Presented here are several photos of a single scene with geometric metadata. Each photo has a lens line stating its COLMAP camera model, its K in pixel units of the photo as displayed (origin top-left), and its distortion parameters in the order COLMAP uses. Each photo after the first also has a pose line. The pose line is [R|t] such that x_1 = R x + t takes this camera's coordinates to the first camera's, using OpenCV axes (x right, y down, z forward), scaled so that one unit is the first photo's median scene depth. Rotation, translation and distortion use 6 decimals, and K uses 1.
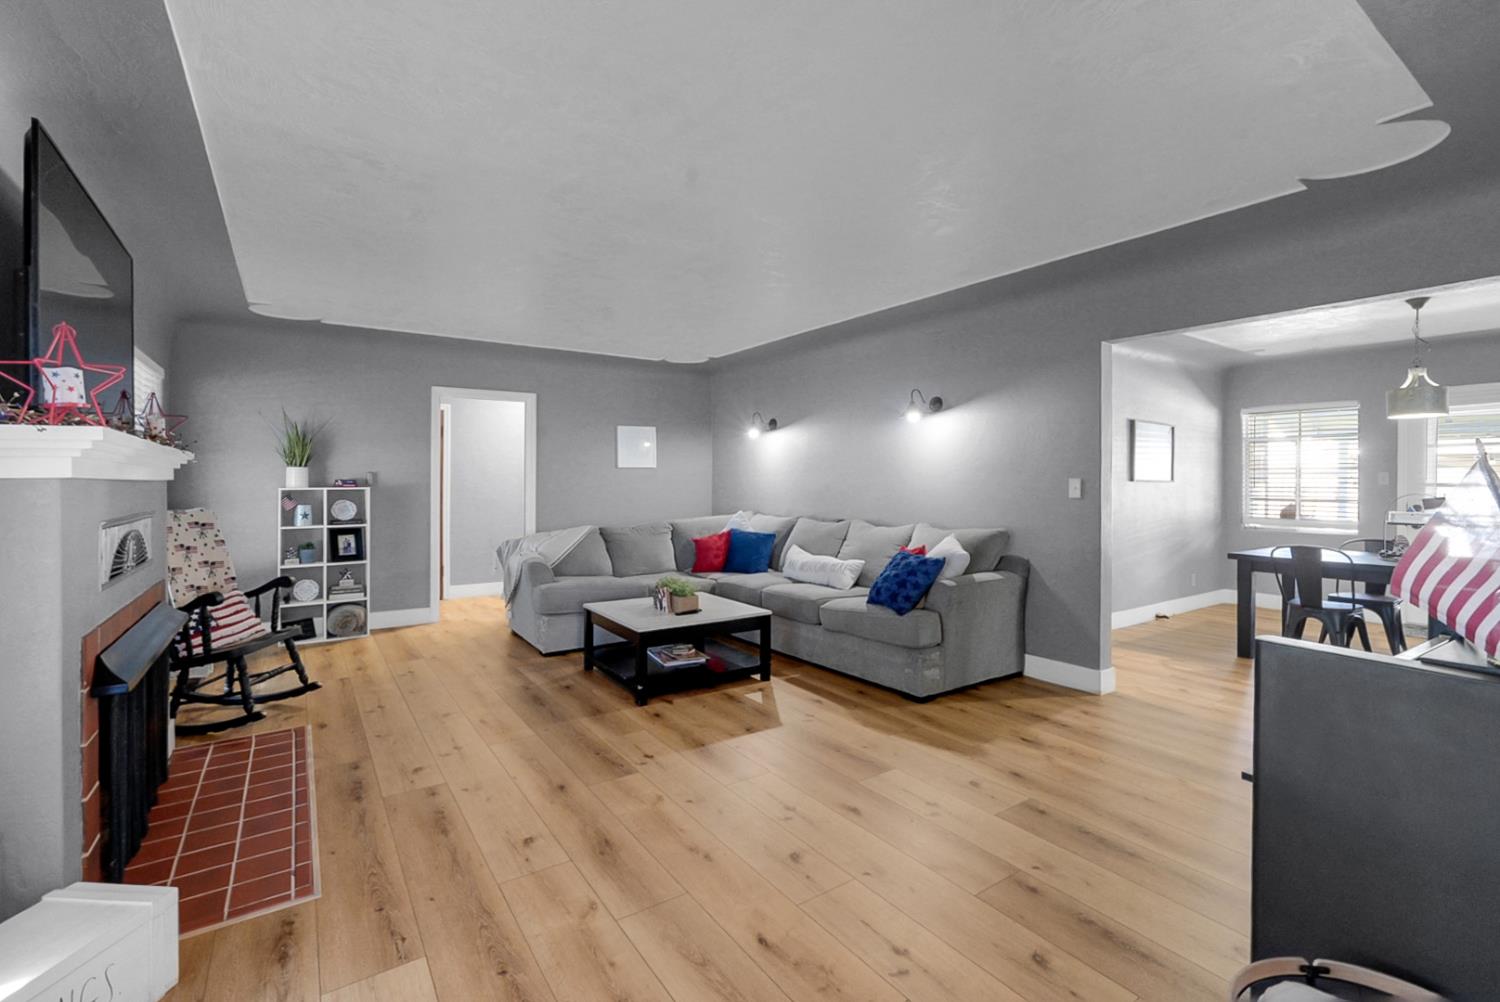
lens RADIAL K [[660.9, 0, 739.9], [0, 660.9, 488.2], [0, 0, 1]] dist [-0.004436, 0.001663]
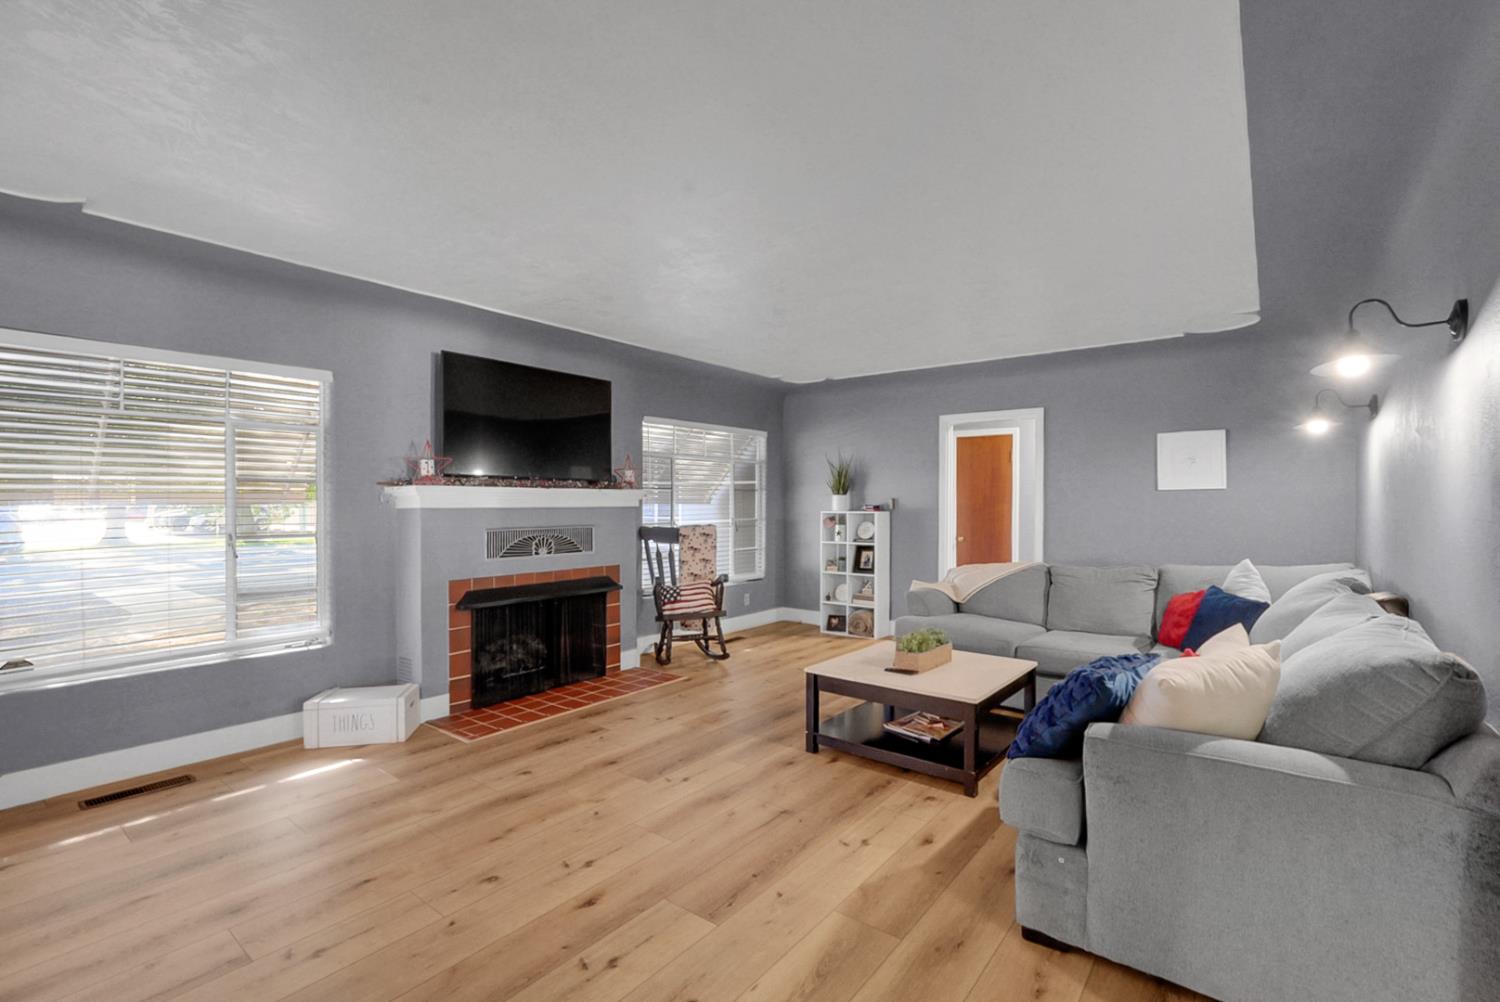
lens RADIAL K [[660.9, 0, 752.6], [0, 660.9, 511.5], [0, 0, 1]] dist [-0.004436, 0.001663]
pose [[0.321682, 0.012589, -0.946764, 0.673271], [-0.010686, 0.999896, 0.009665, -0.015621], [0.946787, 0.007008, 0.321783, 0.600750]]
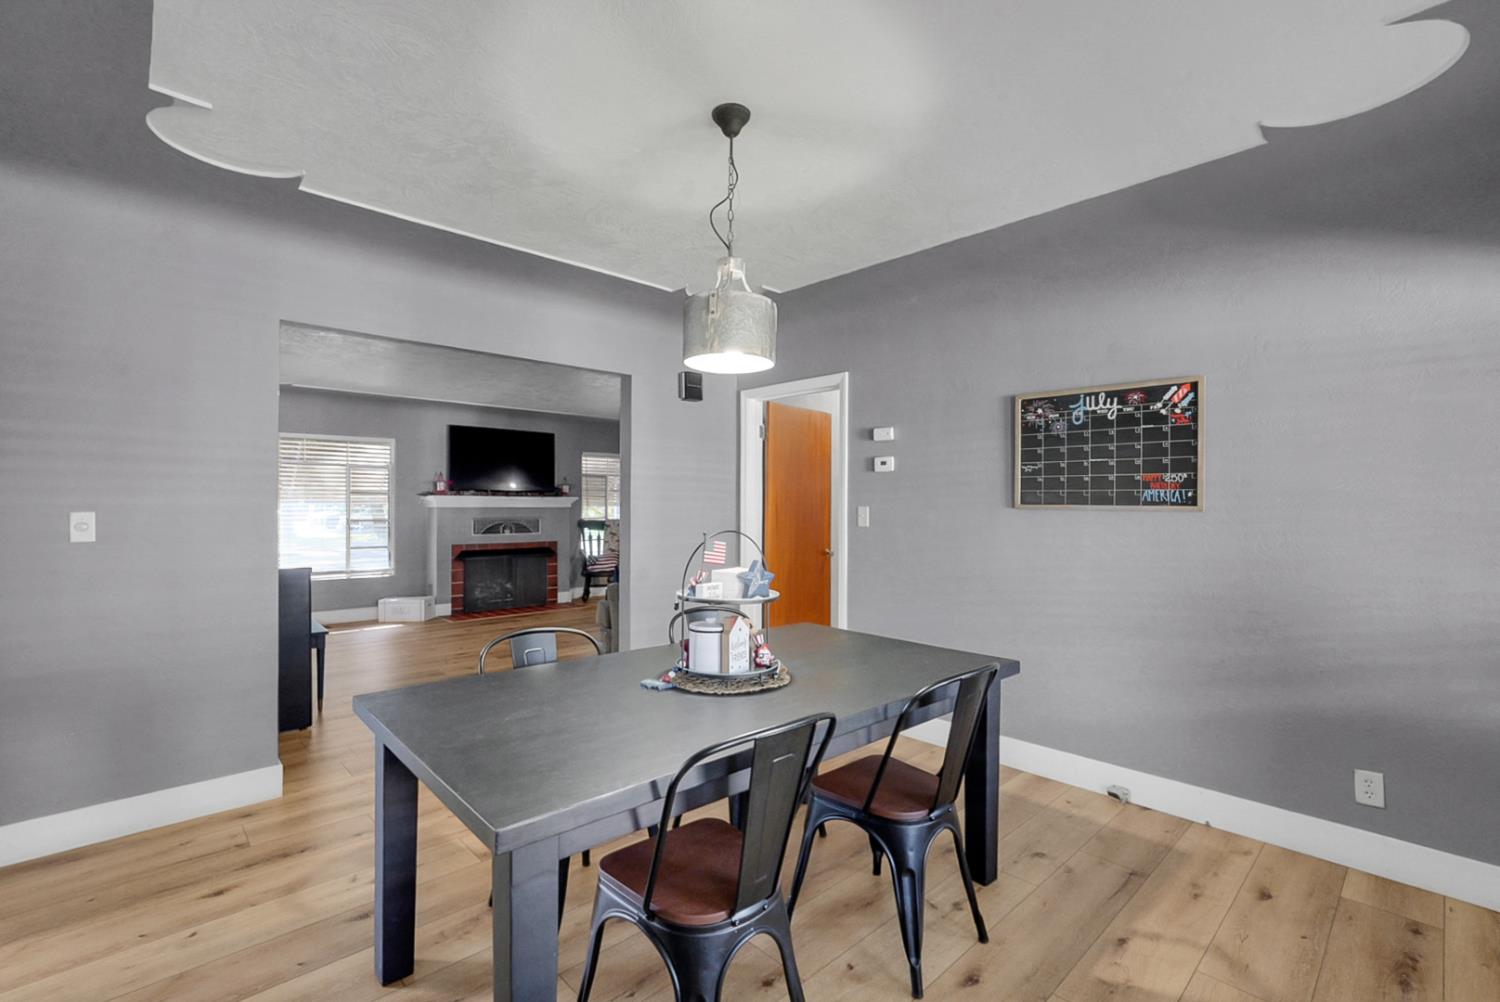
lens RADIAL K [[660.9, 0, 758.1], [0, 660.9, 503.0], [0, 0, 1]] dist [-0.004436, 0.001663]
pose [[0.162669, -0.011204, -0.986617, 1.670449], [-0.011584, 0.999845, -0.013264, -0.002249], [0.986613, 0.013587, 0.162514, 1.075059]]
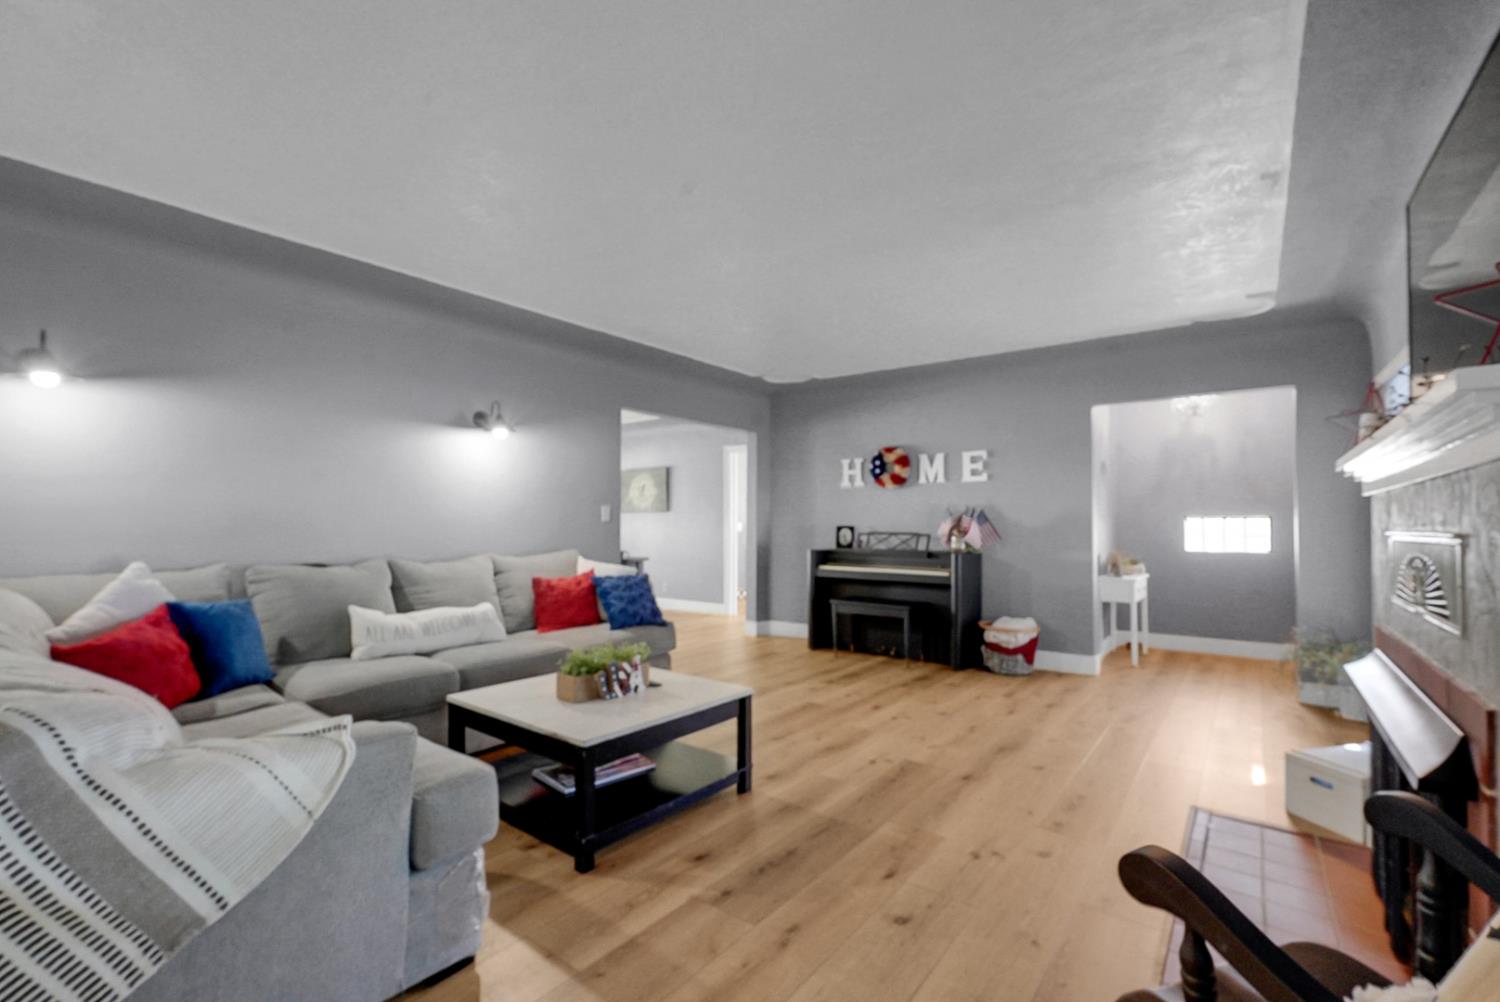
lens RADIAL K [[660.9, 0, 762.7], [0, 660.9, 503.3], [0, 0, 1]] dist [-0.004436, 0.001663]
pose [[-0.338906, 0.029132, 0.940369, -0.851070], [-0.004522, 0.999458, -0.032593, 0.021904], [-0.940809, -0.015298, -0.338591, 1.199465]]
